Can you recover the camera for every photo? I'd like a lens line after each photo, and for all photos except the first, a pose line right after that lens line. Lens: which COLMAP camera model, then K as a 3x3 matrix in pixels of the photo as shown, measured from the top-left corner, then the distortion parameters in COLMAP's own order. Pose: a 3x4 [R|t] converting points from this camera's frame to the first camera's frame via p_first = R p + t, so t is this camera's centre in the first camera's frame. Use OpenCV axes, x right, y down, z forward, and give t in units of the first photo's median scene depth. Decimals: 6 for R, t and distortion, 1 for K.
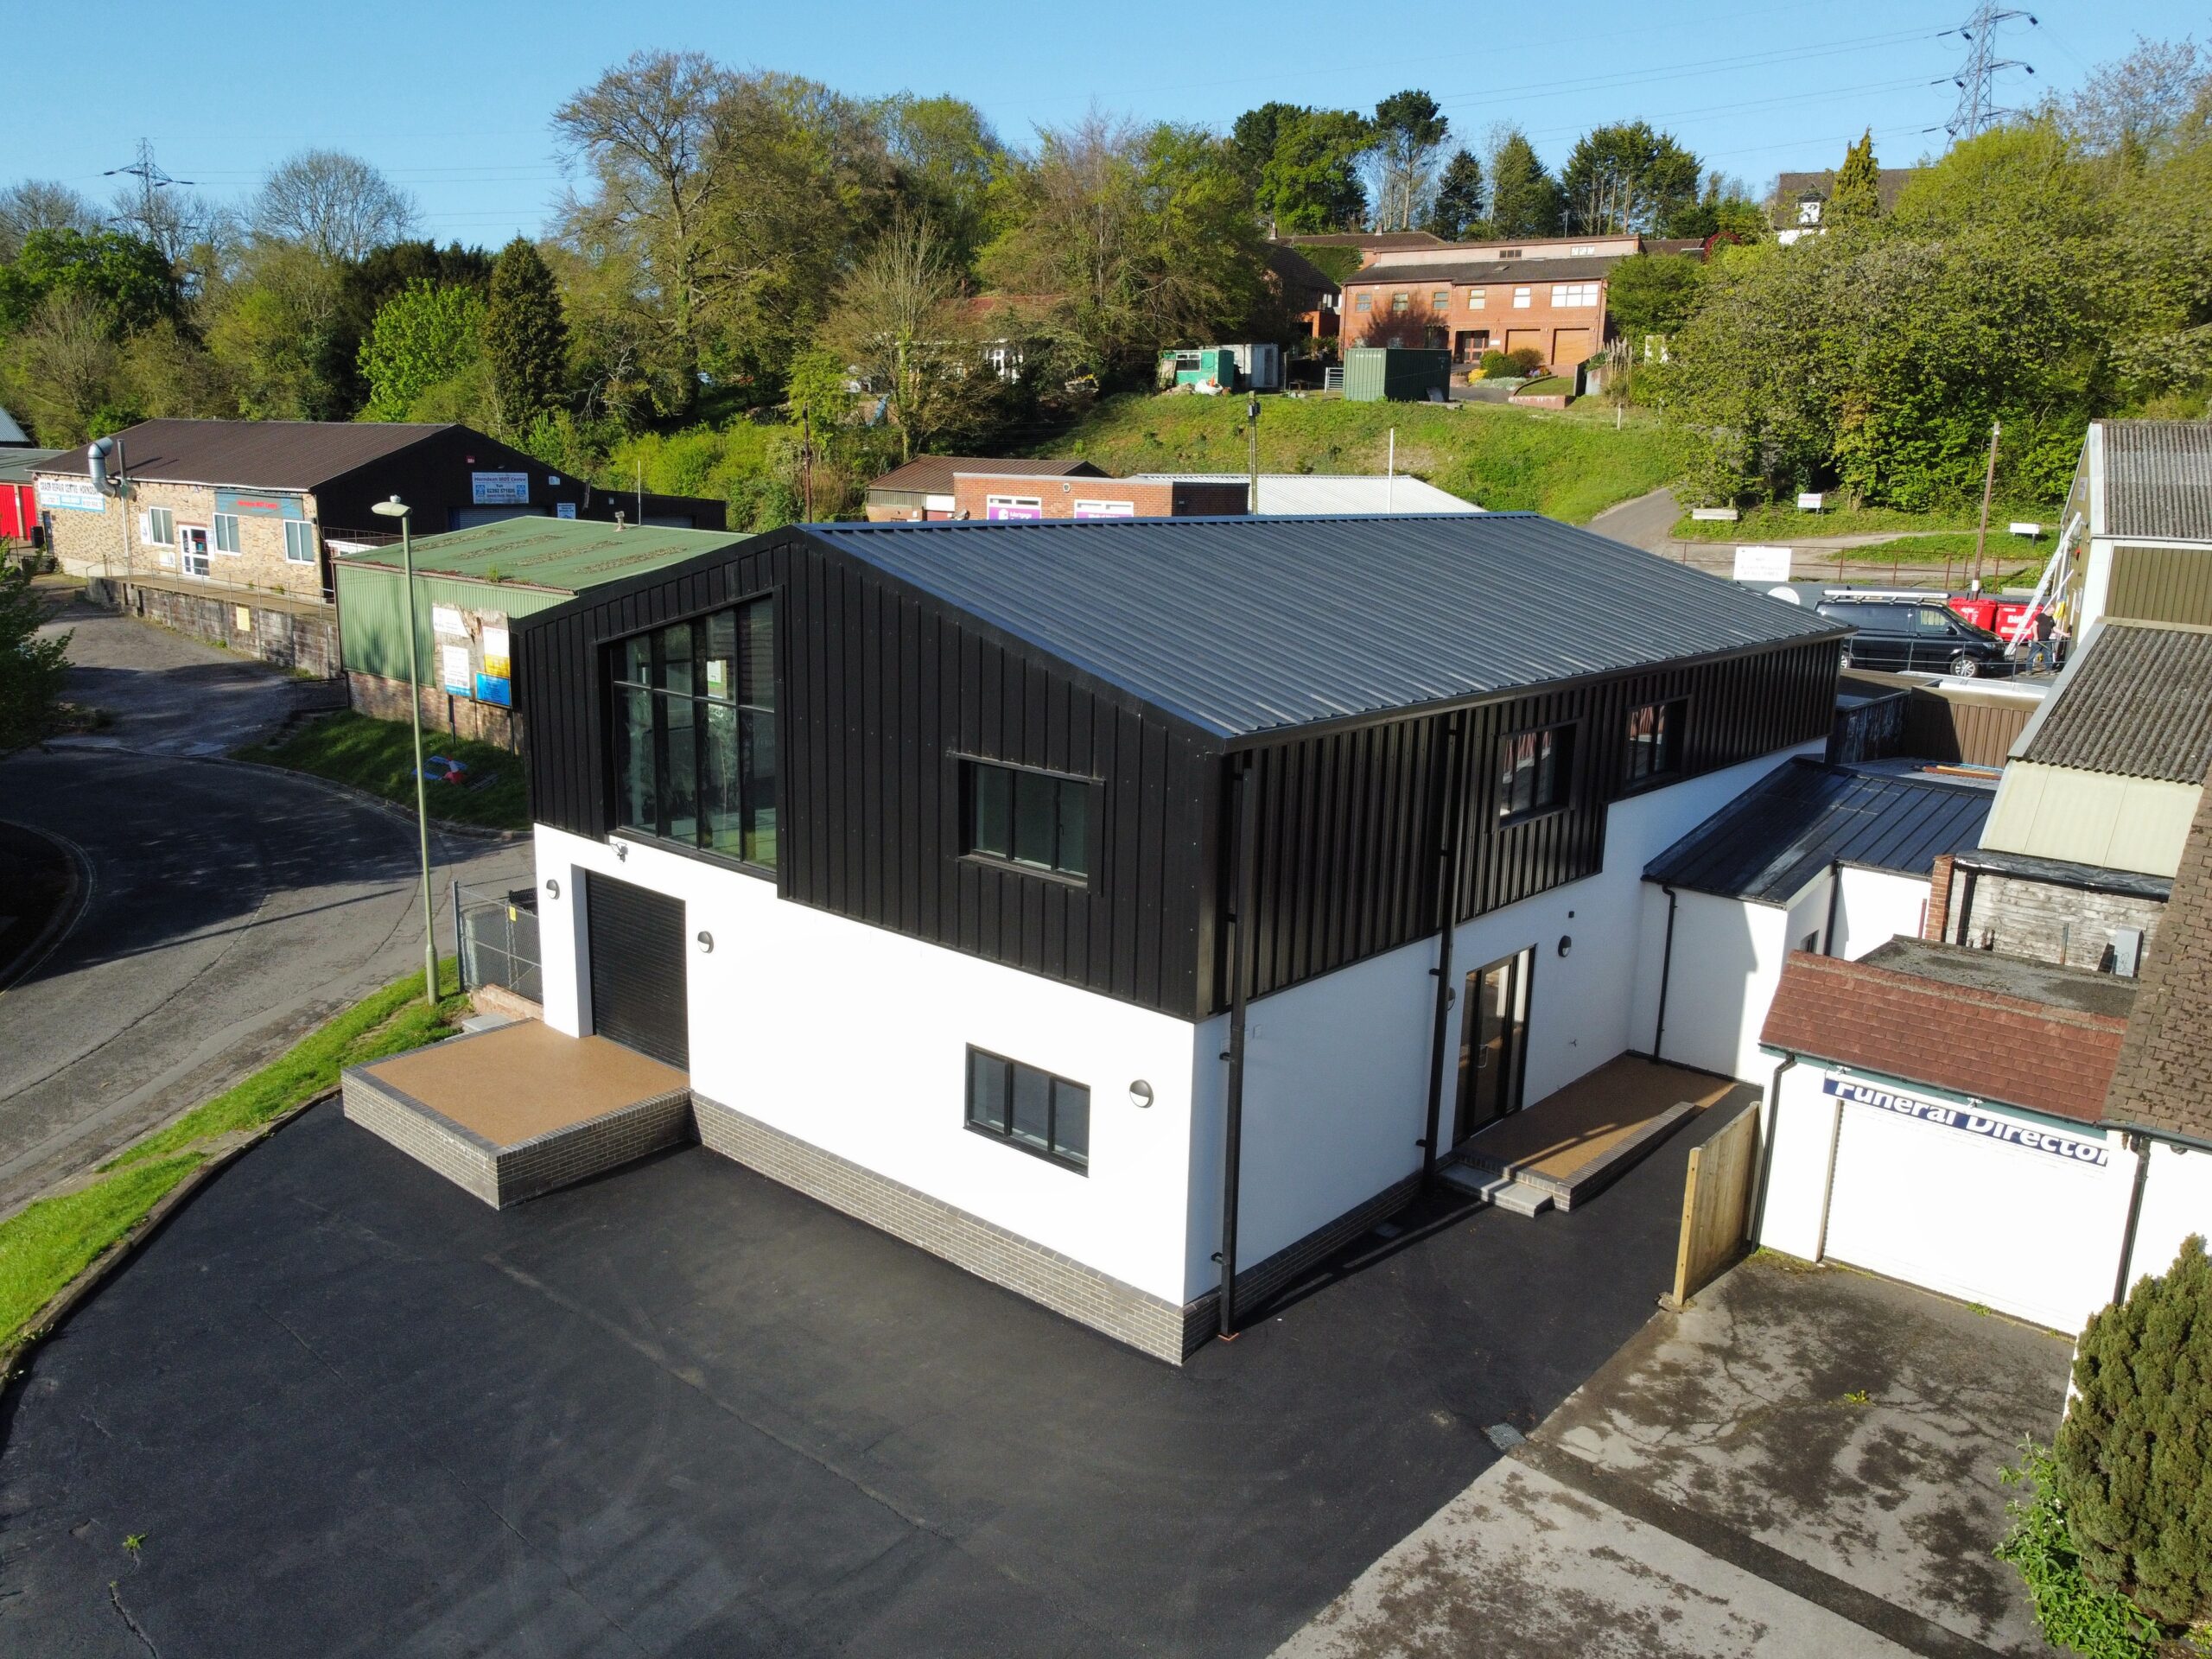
lens RADIAL K [[1677.9, 0, 1091.6], [0, 1677.9, 817.5], [0, 0, 1]] dist [-0.000971, 0.006939]
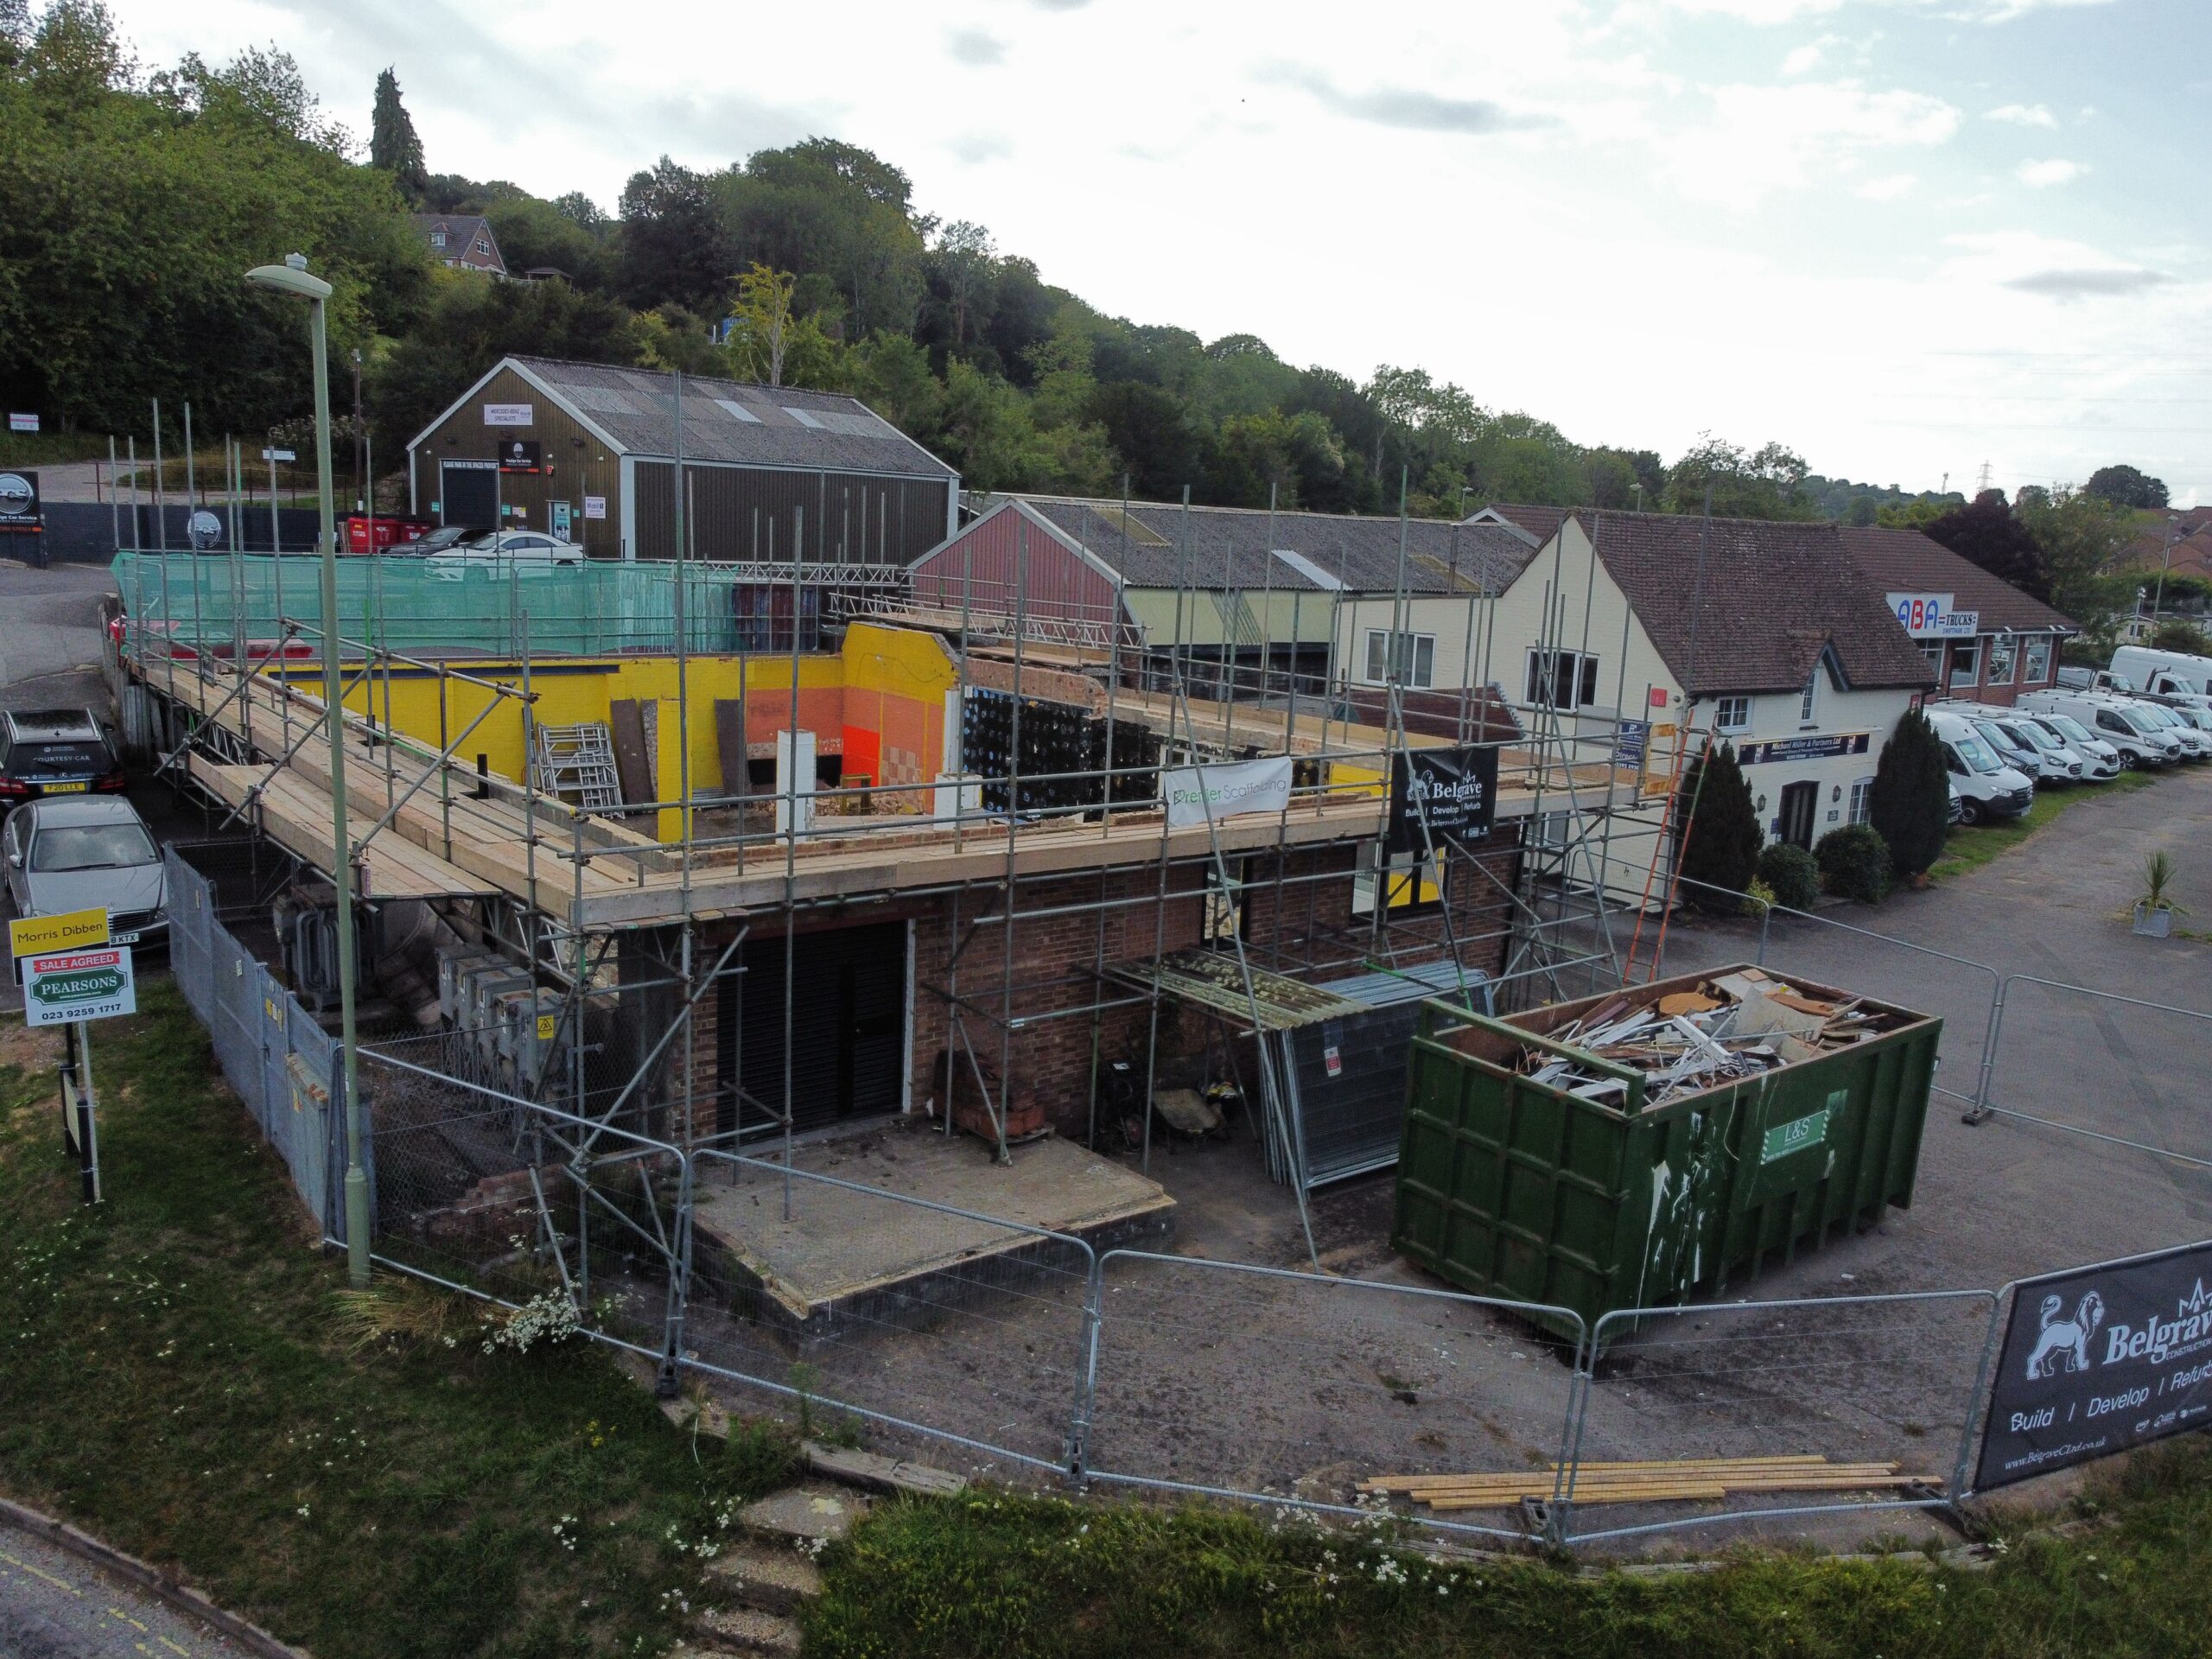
lens RADIAL K [[1677.9, 0, 1094.7], [0, 1677.9, 835.6], [0, 0, 1]] dist [-0.000971, 0.006939]
pose [[0.185031, -0.201110, 0.961935, -1.220859], [0.172251, 0.970320, 0.169730, -0.101799], [-0.967519, 0.134289, 0.214181, 0.988843]]
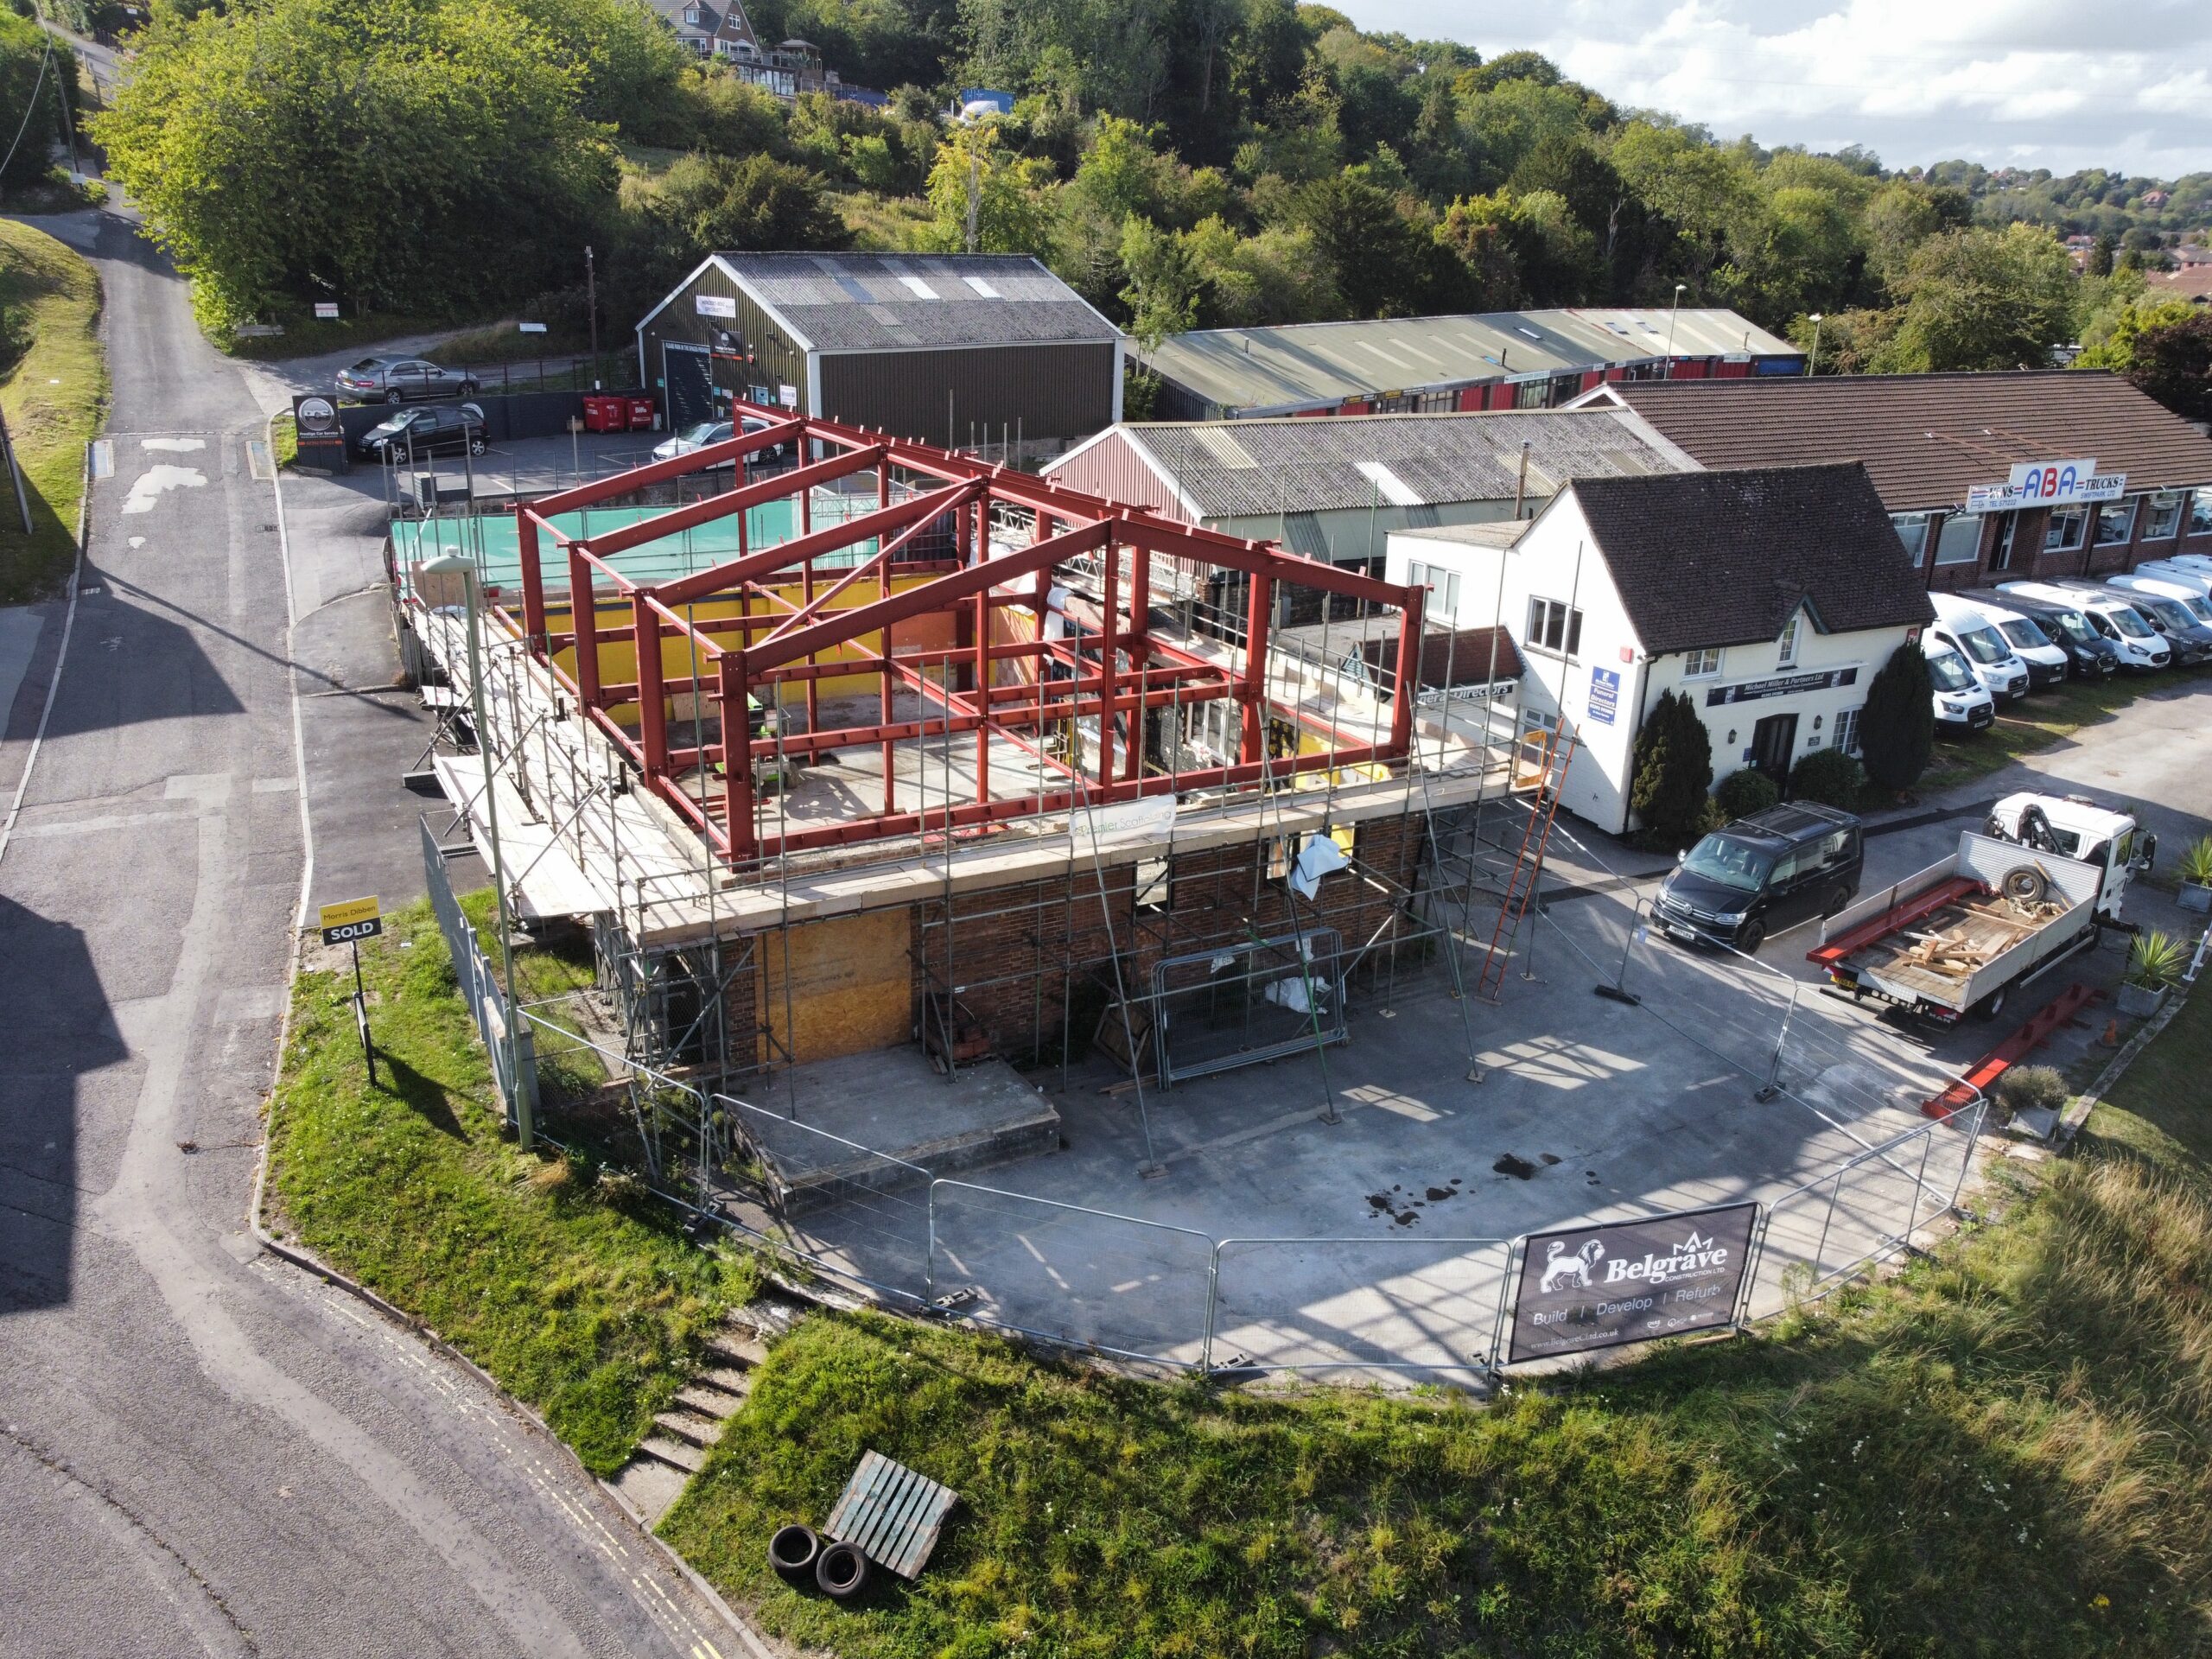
lens RADIAL K [[1677.9, 0, 1102.2], [0, 1677.9, 833.2], [0, 0, 1]] dist [-0.000971, 0.006939]
pose [[0.334464, -0.338477, 0.879527, -1.458186], [0.183857, 0.938778, 0.291362, -0.334792], [-0.924300, 0.064257, 0.376219, 0.629464]]
